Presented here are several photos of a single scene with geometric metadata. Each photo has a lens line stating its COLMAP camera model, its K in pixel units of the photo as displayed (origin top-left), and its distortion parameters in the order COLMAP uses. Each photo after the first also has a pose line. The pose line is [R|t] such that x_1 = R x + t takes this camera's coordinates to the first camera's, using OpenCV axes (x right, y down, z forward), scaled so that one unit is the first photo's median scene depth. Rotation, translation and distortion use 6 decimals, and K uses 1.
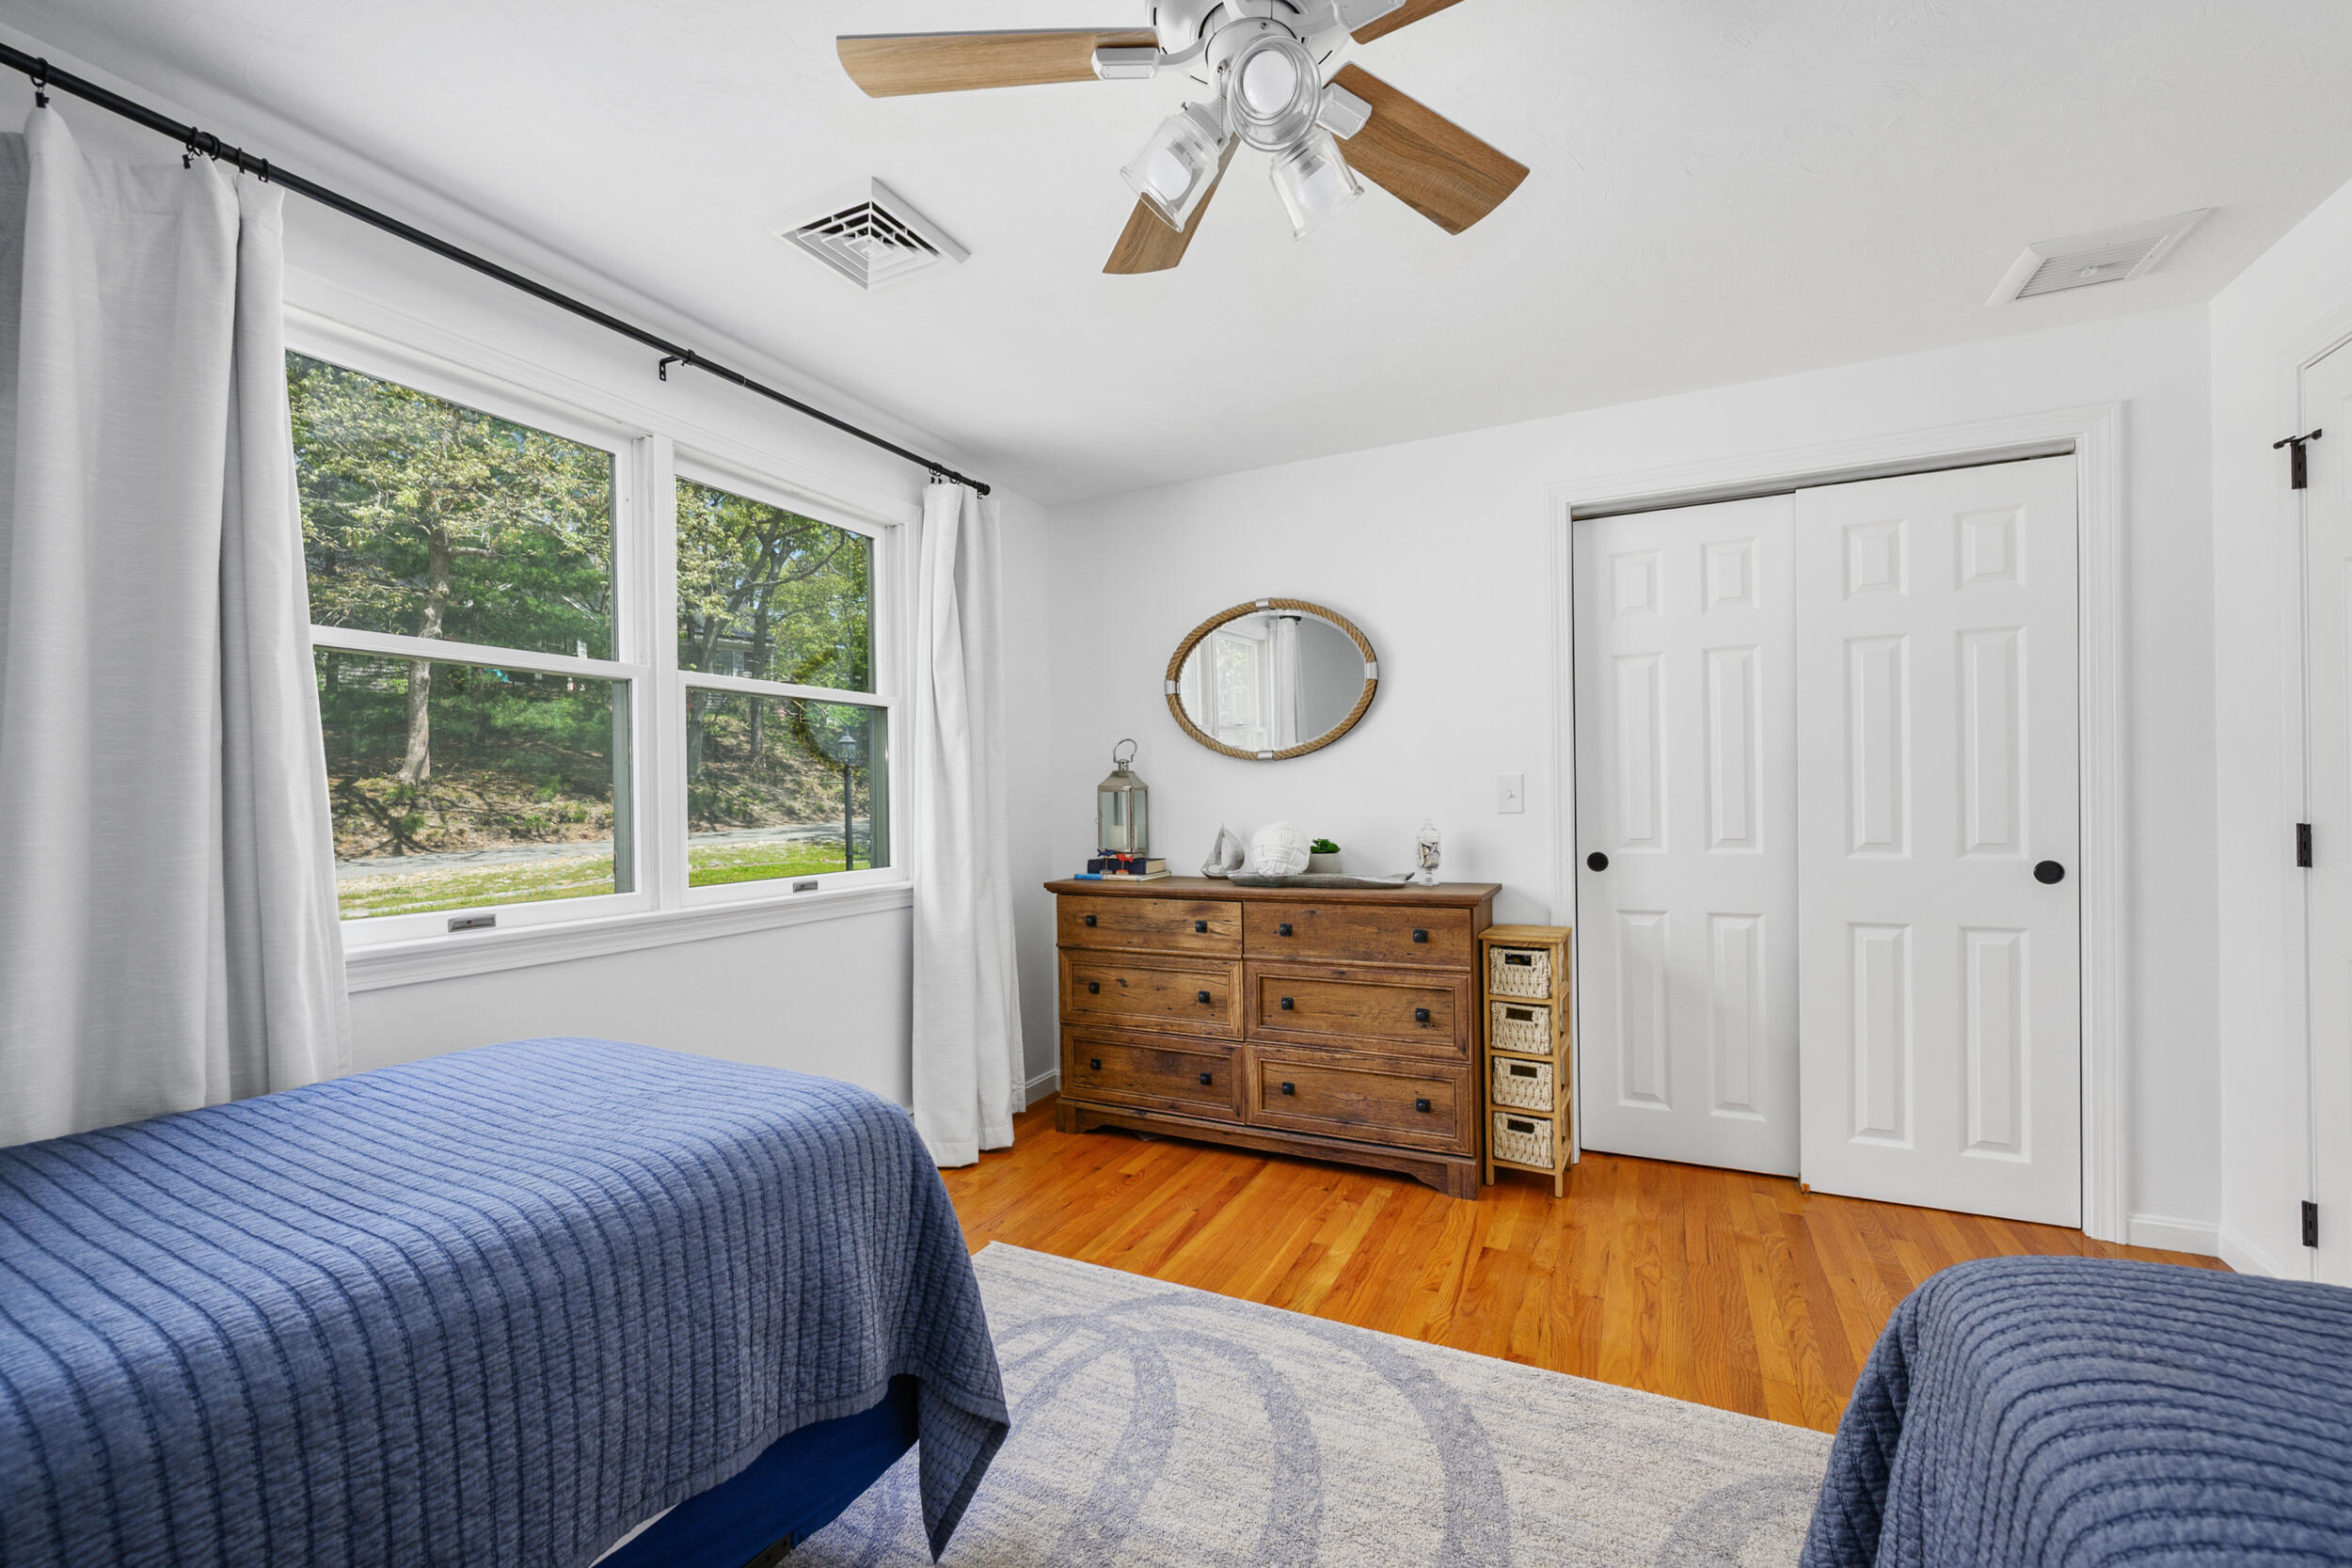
lens RADIAL K [[943.8, 0, 1174.3], [0, 943.8, 799.9], [0, 0, 1]] dist [0.000378, 0.000033]
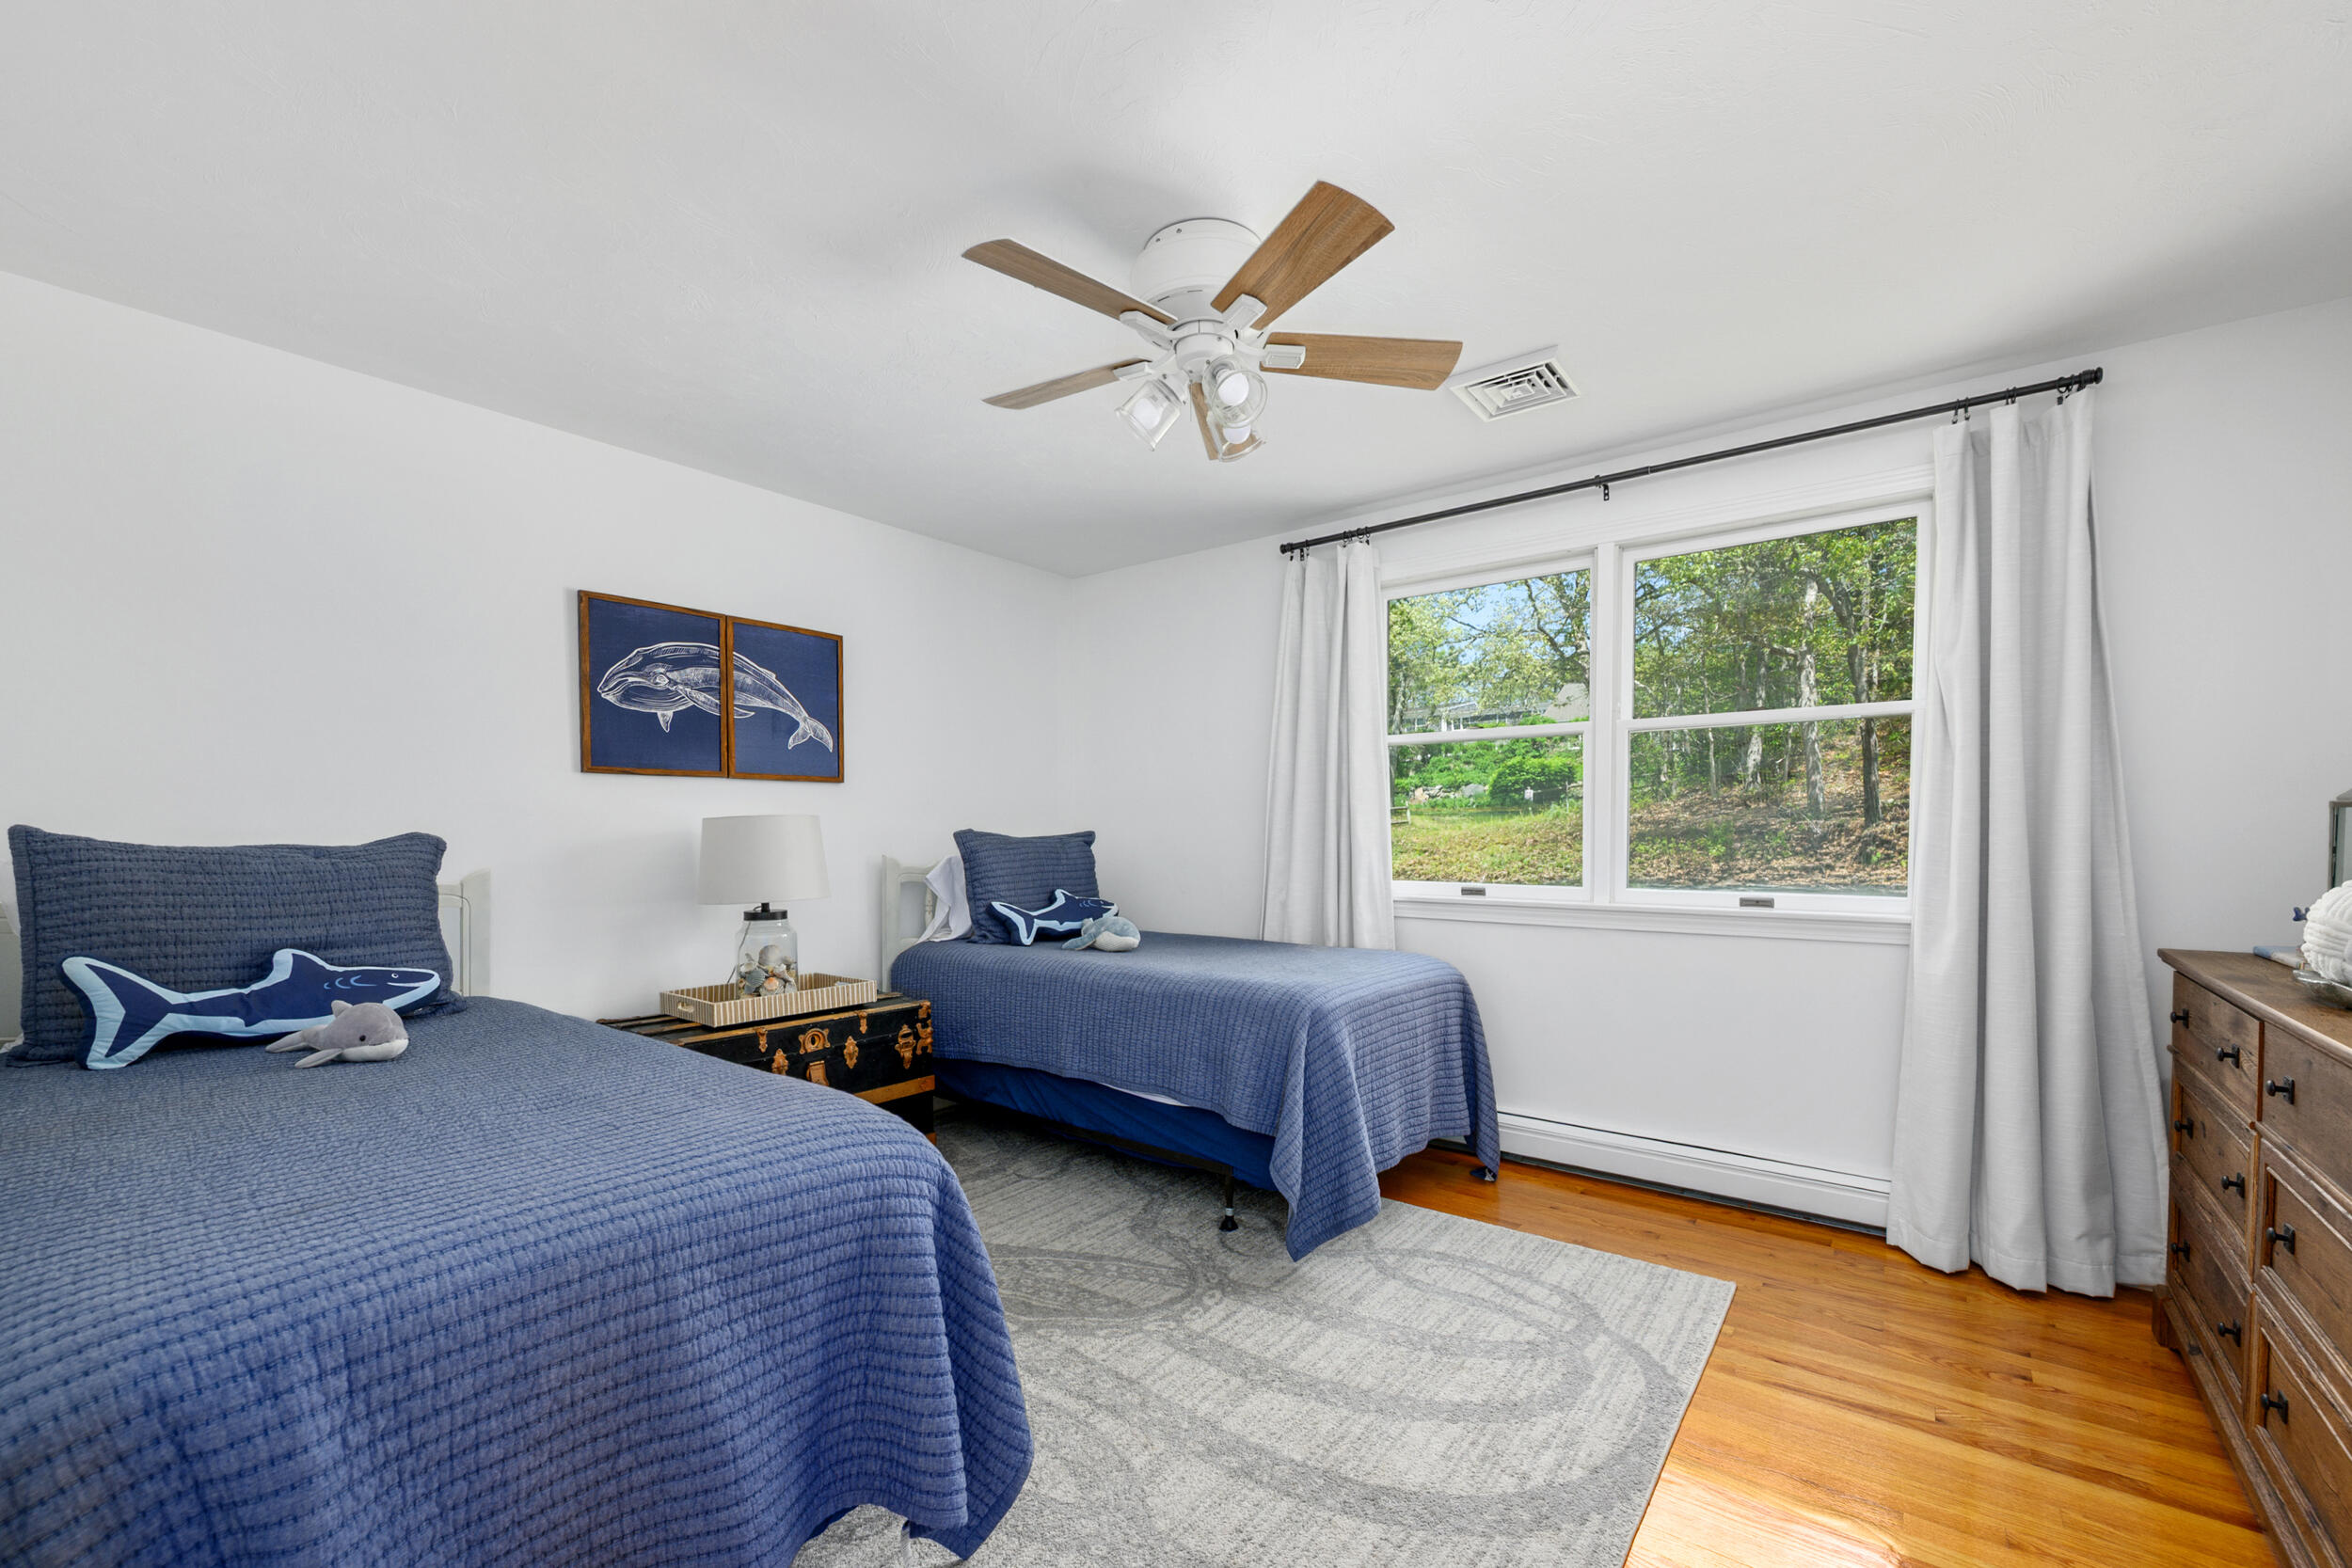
lens RADIAL K [[947.7, 0, 1179.8], [0, 947.7, 846.3], [0, 0, 1]] dist [-0.000316, -0.000095]
pose [[-0.163633, 0.031197, -0.986028, 0.992519], [0.004161, 0.999513, 0.030933, -0.006456], [0.986513, 0.000959, -0.163683, 0.726322]]
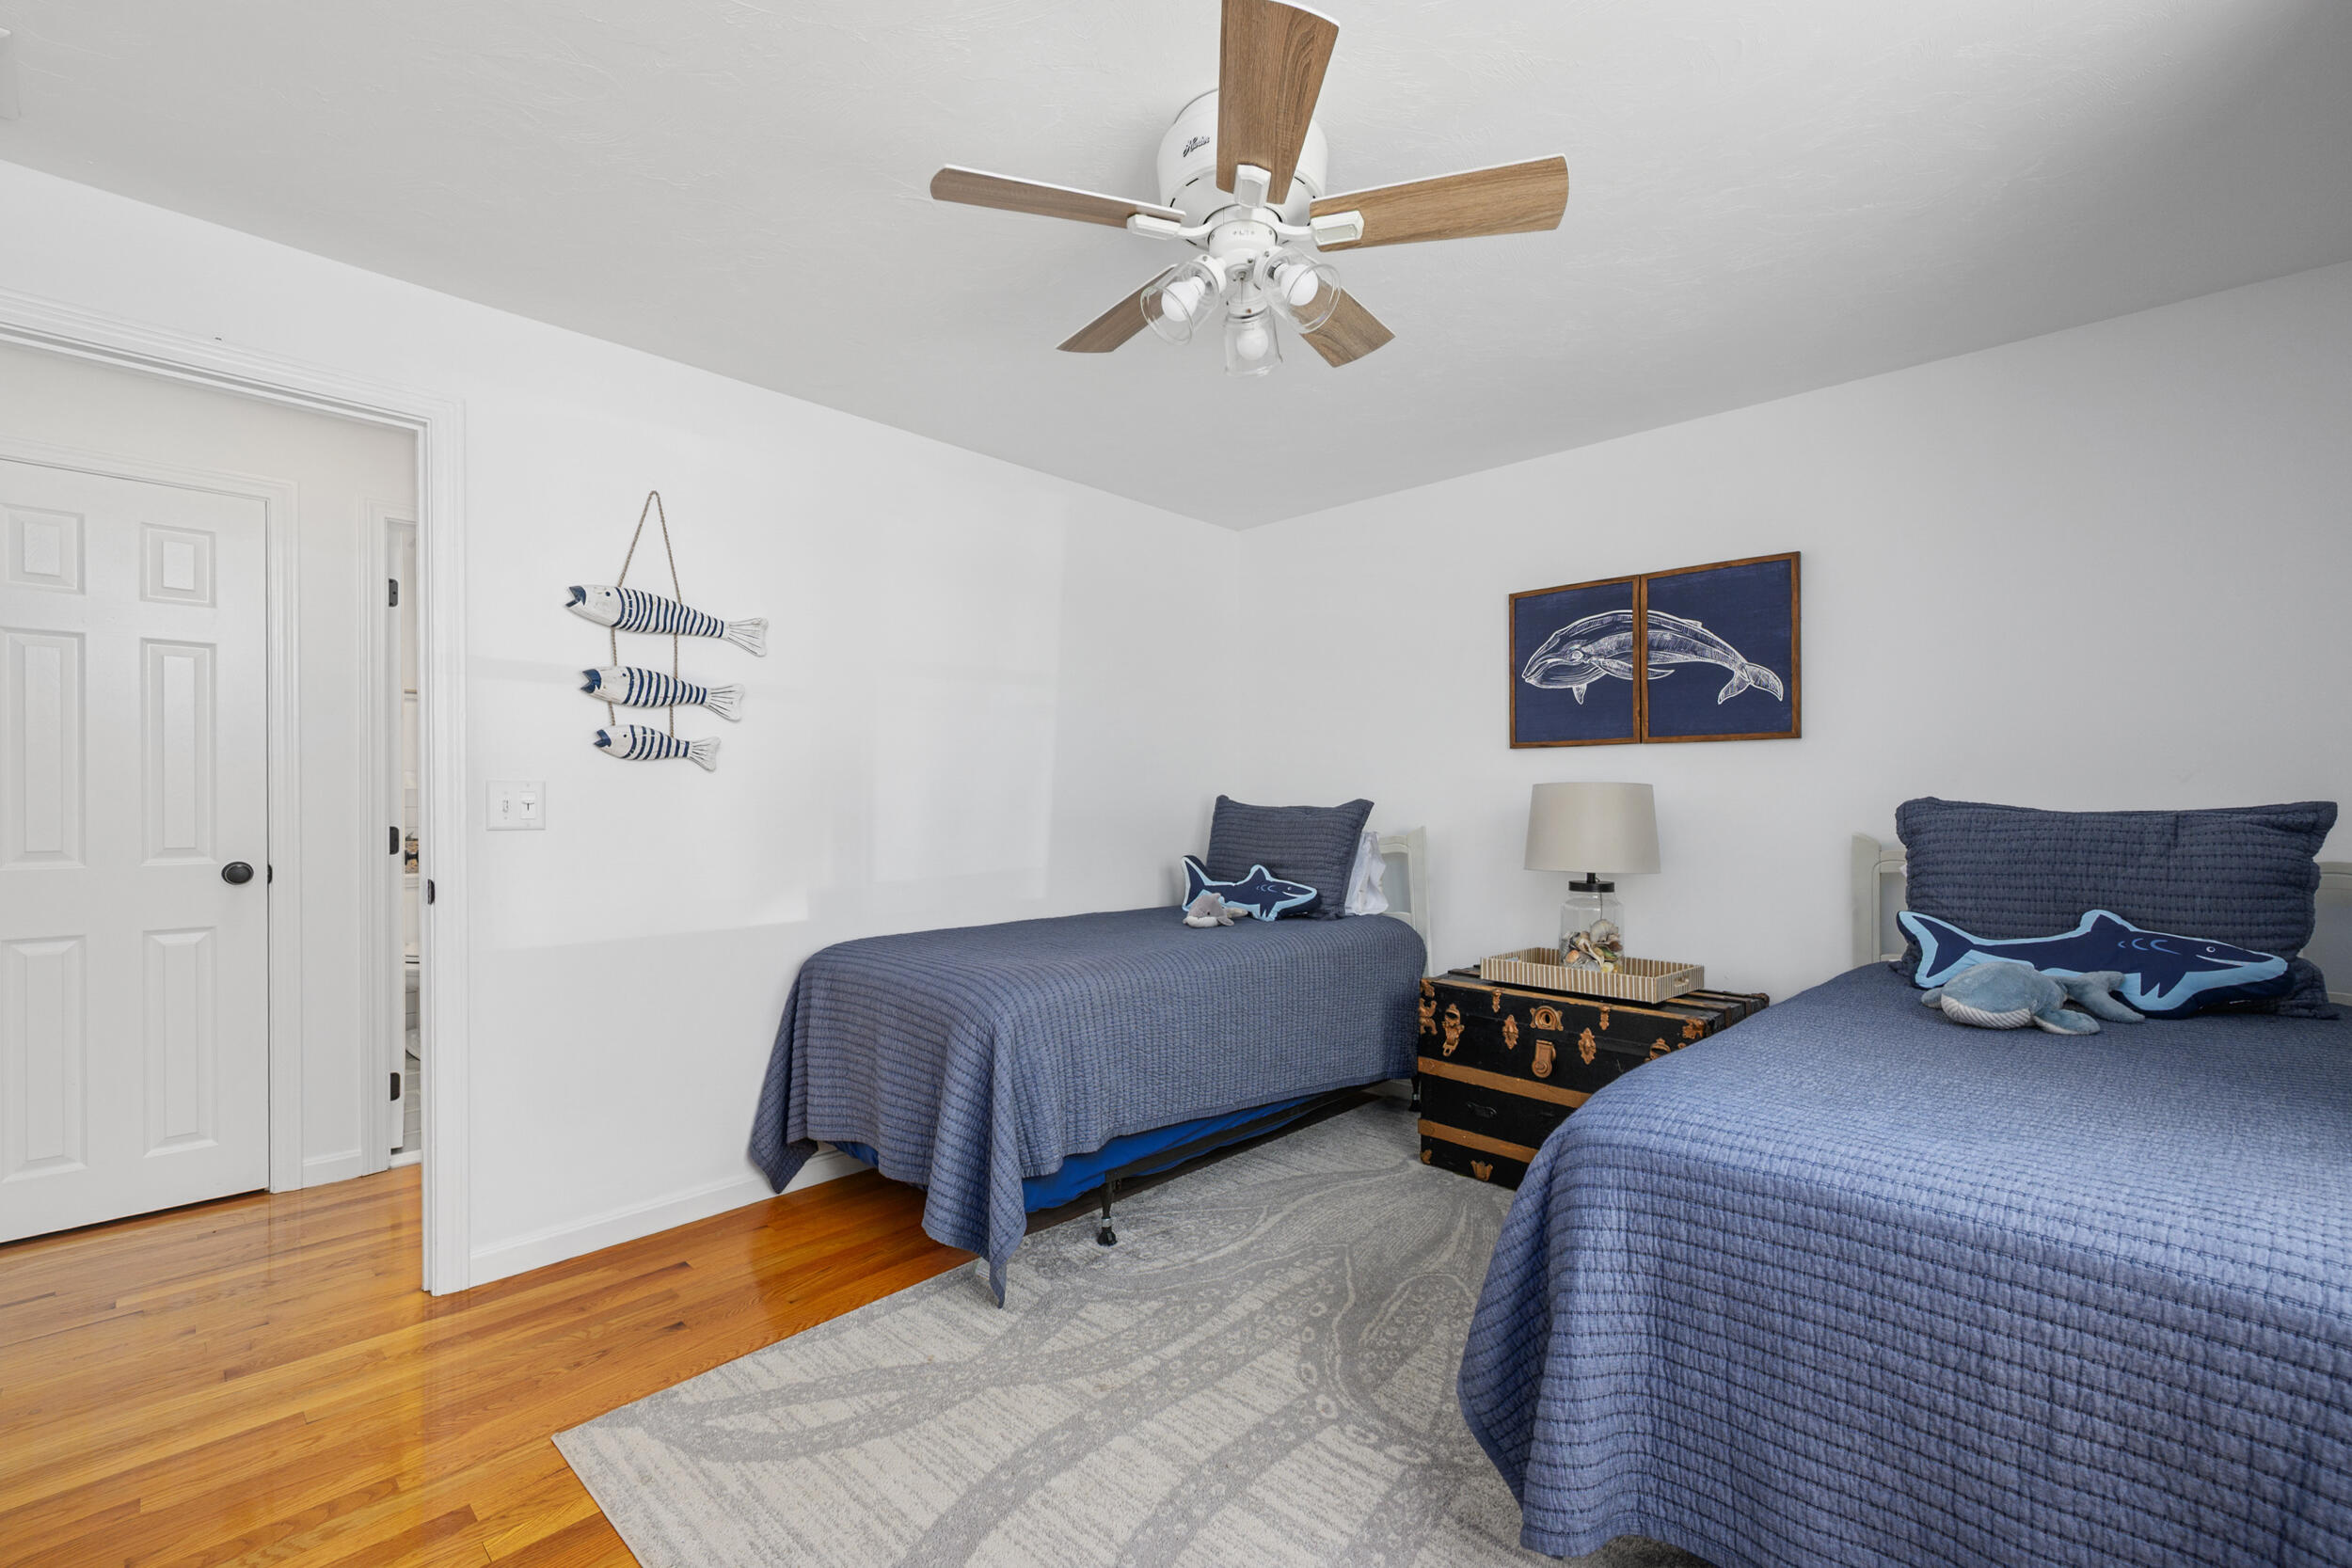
lens RADIAL K [[978.3, 0, 1177.2], [0, 978.3, 794.7], [0, 0, 1]] dist [-0.048149, -0.000003]
pose [[-0.963113, 0.016736, 0.268575, -0.110896], [0.016143, 0.999860, -0.004416, 0.002168], [-0.268611, 0.000082, -0.963249, 1.393990]]
